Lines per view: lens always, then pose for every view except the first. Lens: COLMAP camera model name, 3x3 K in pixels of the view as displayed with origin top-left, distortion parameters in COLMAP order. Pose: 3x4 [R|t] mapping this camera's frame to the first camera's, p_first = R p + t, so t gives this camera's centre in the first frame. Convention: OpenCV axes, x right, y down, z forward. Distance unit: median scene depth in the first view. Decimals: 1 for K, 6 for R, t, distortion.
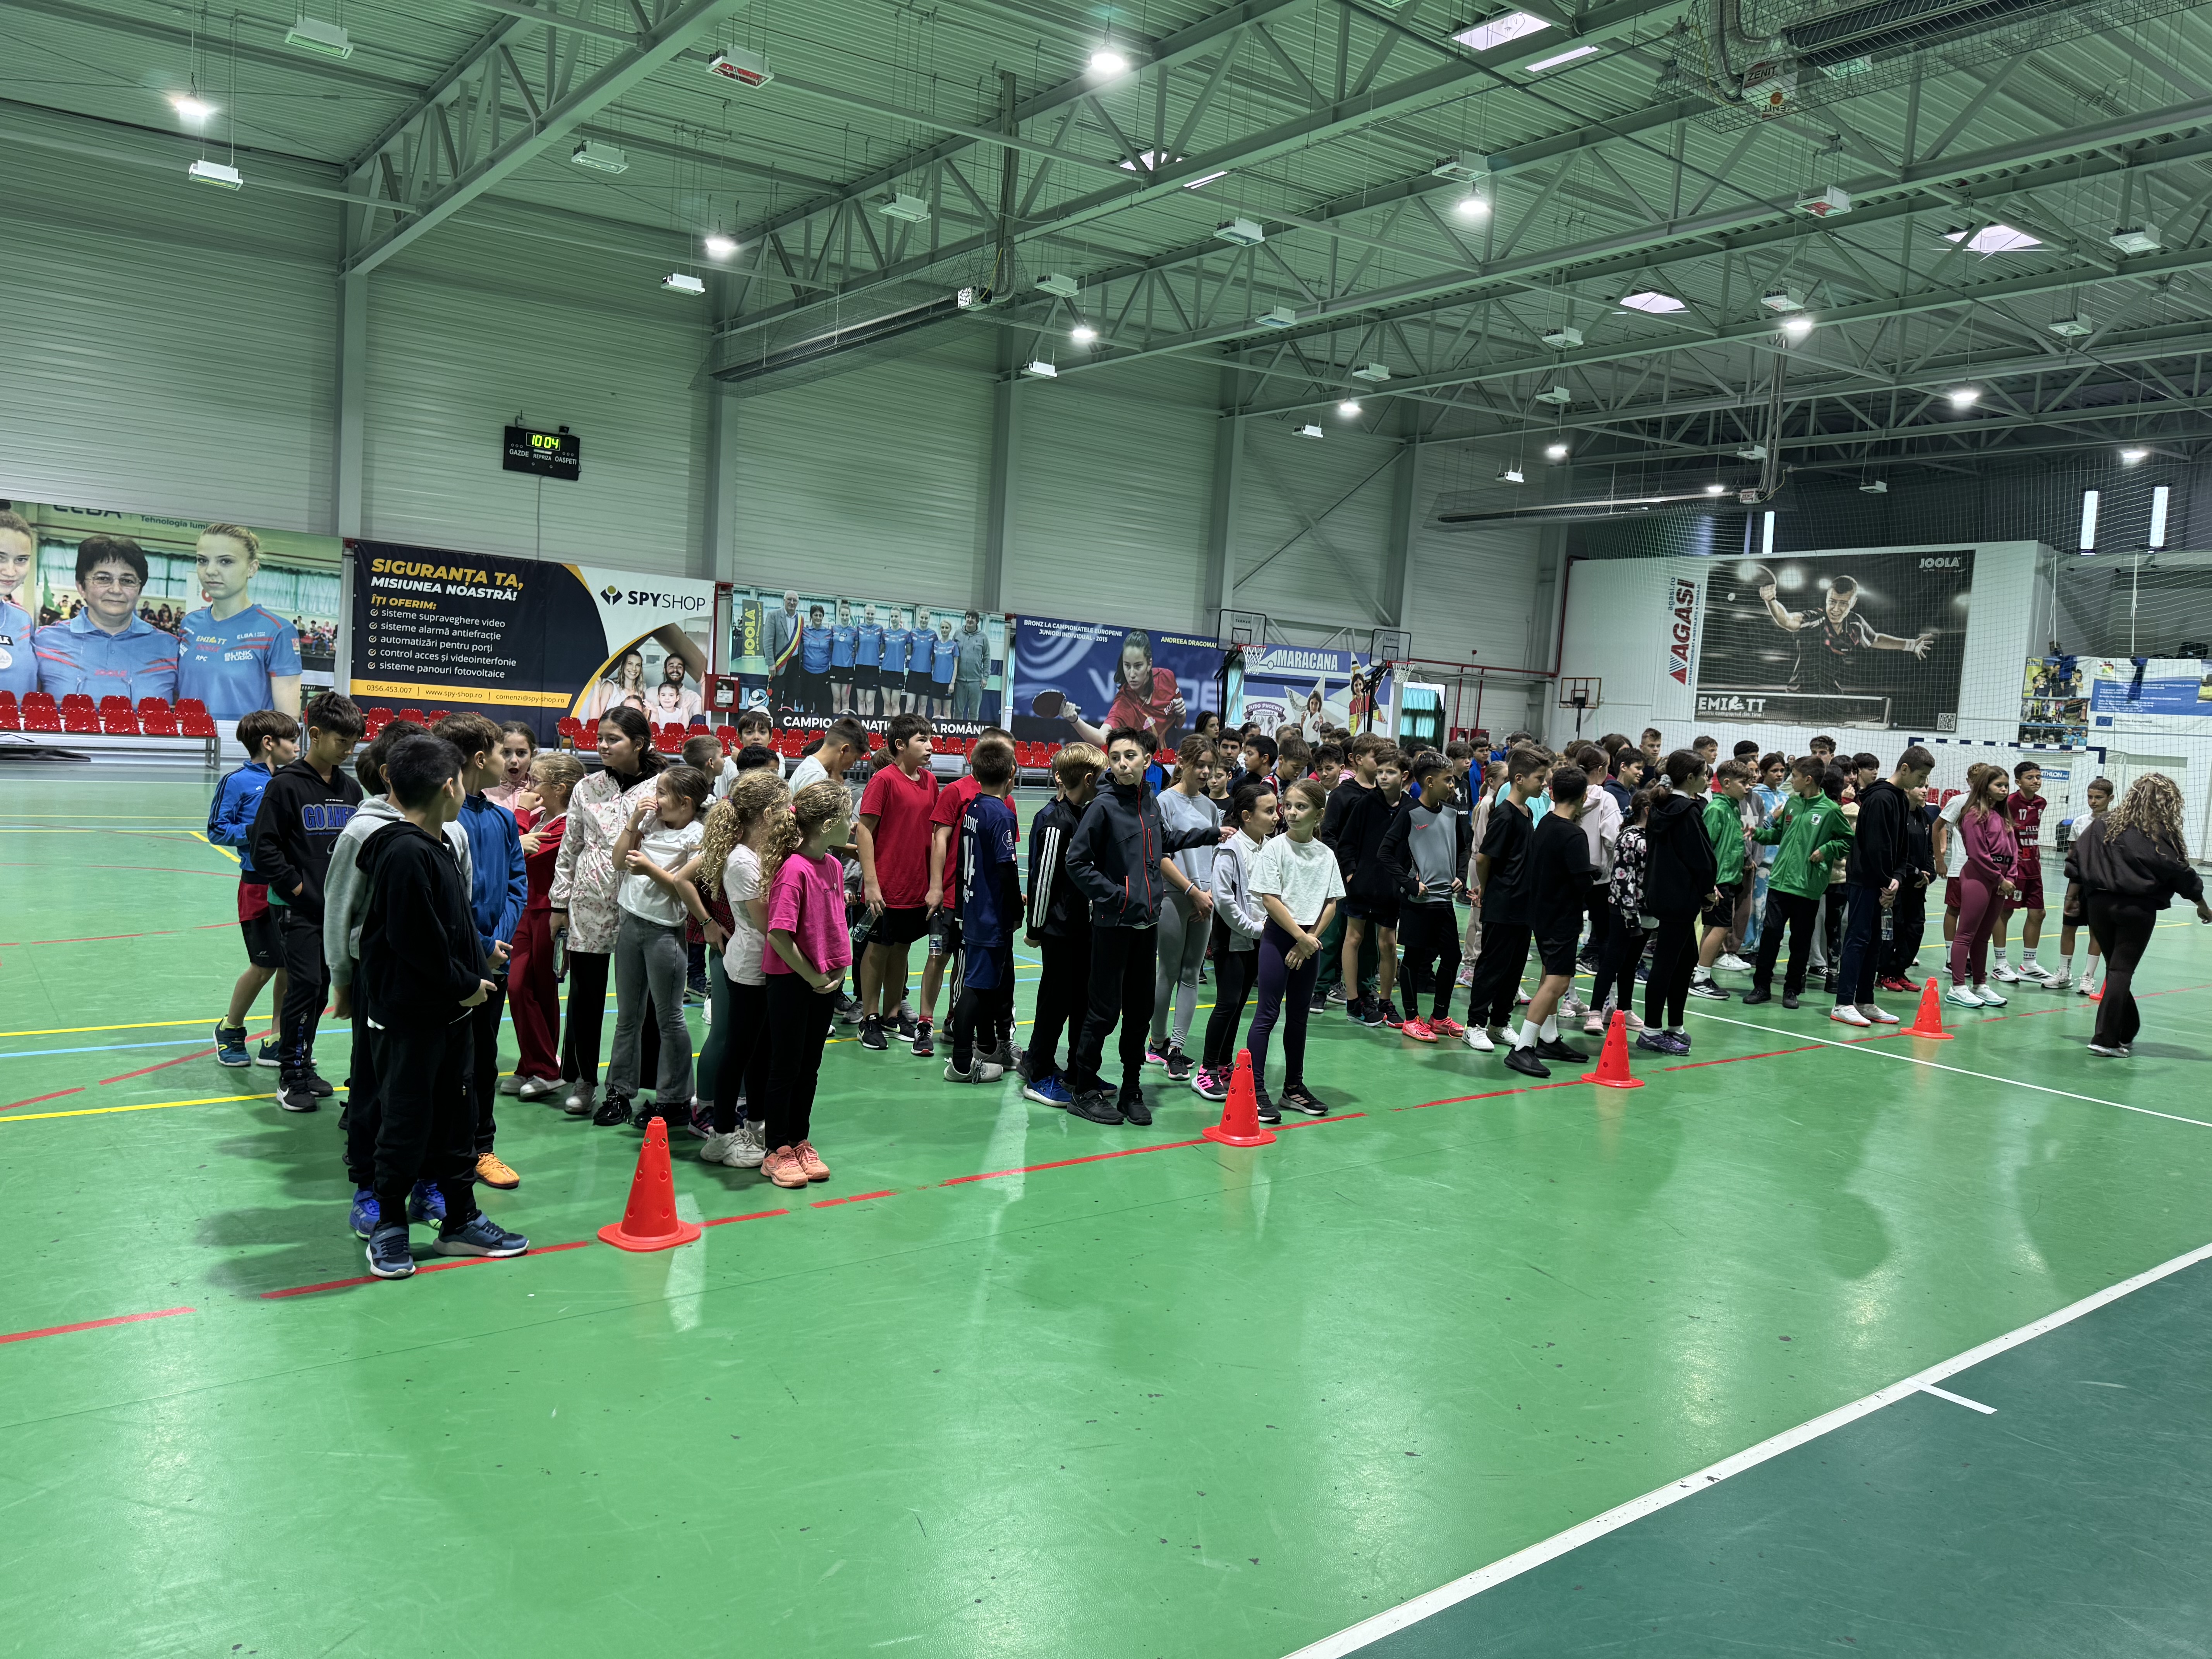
lens RADIAL K [[1574.0, 0, 1103.2], [0, 1574.0, 829.9], [0, 0, 1]] dist [0.012812, -0.015270]
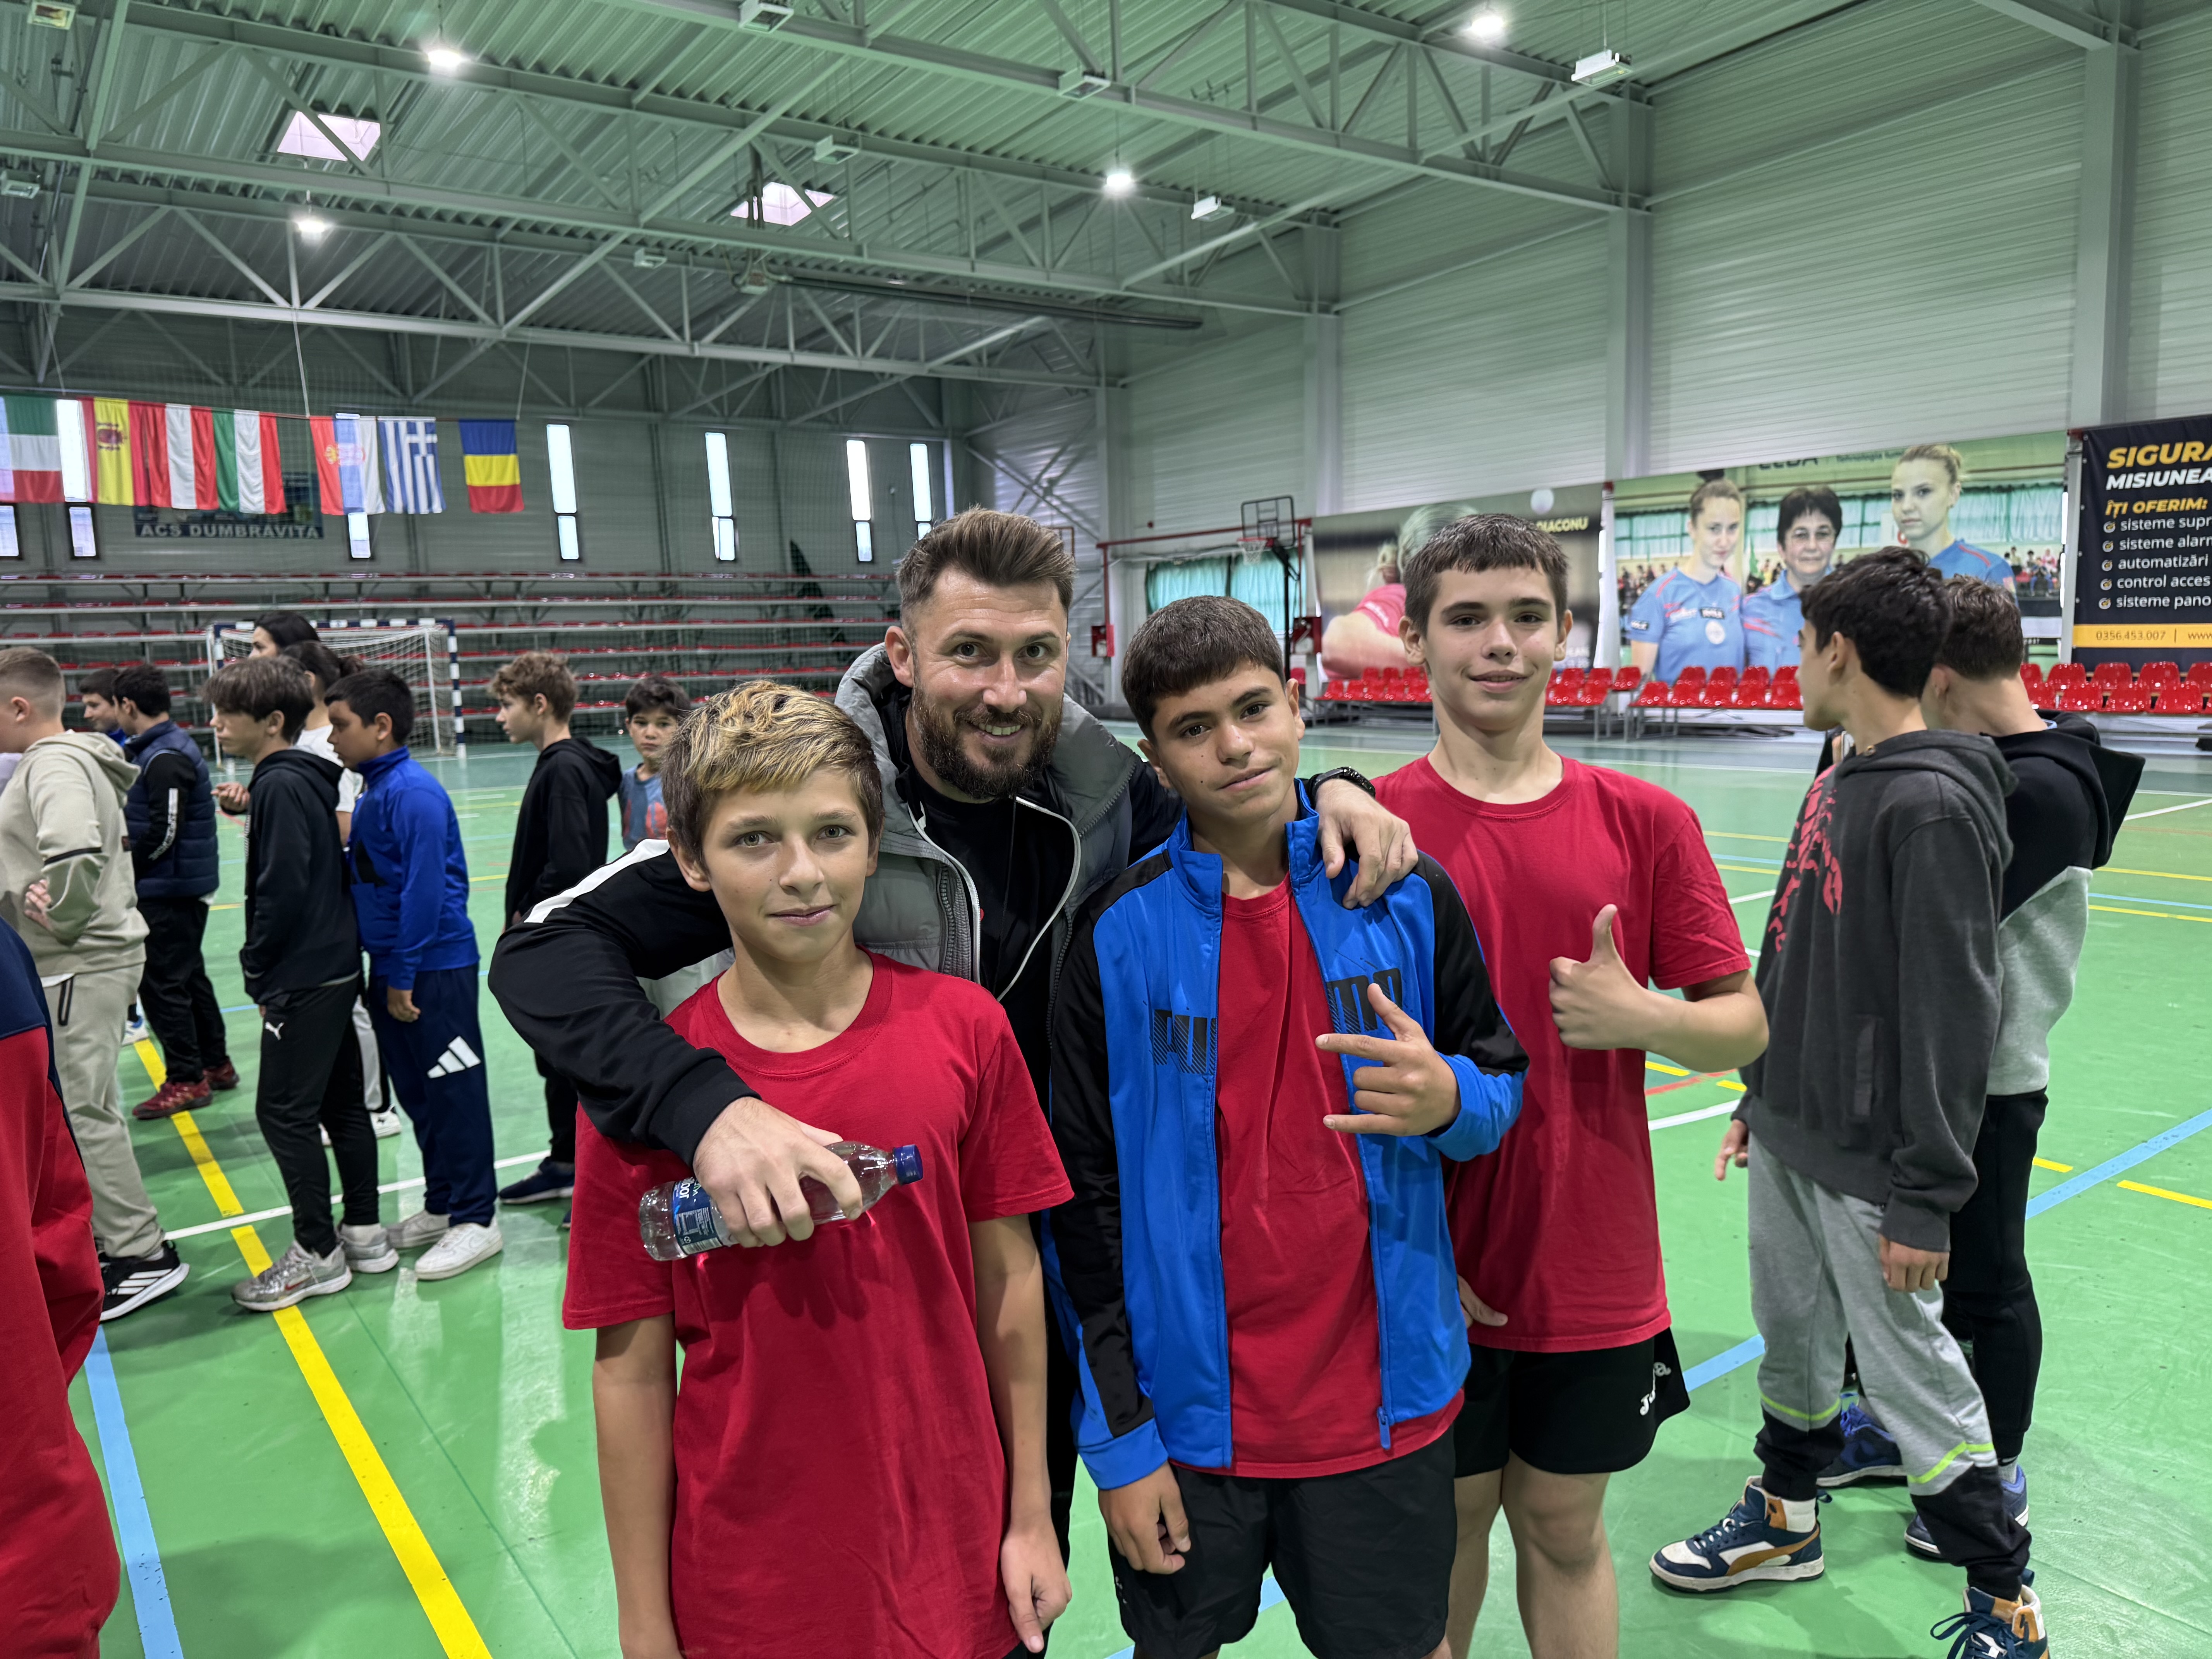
lens RADIAL K [[1574.0, 0, 1106.0], [0, 1574.0, 832.1], [0, 0, 1]] dist [0.012812, -0.015270]
pose [[-0.024658, 0.058531, -0.997981, 0.266955], [-0.048601, 0.997034, 0.059677, -0.023935], [0.998514, 0.049974, -0.021740, 0.599846]]
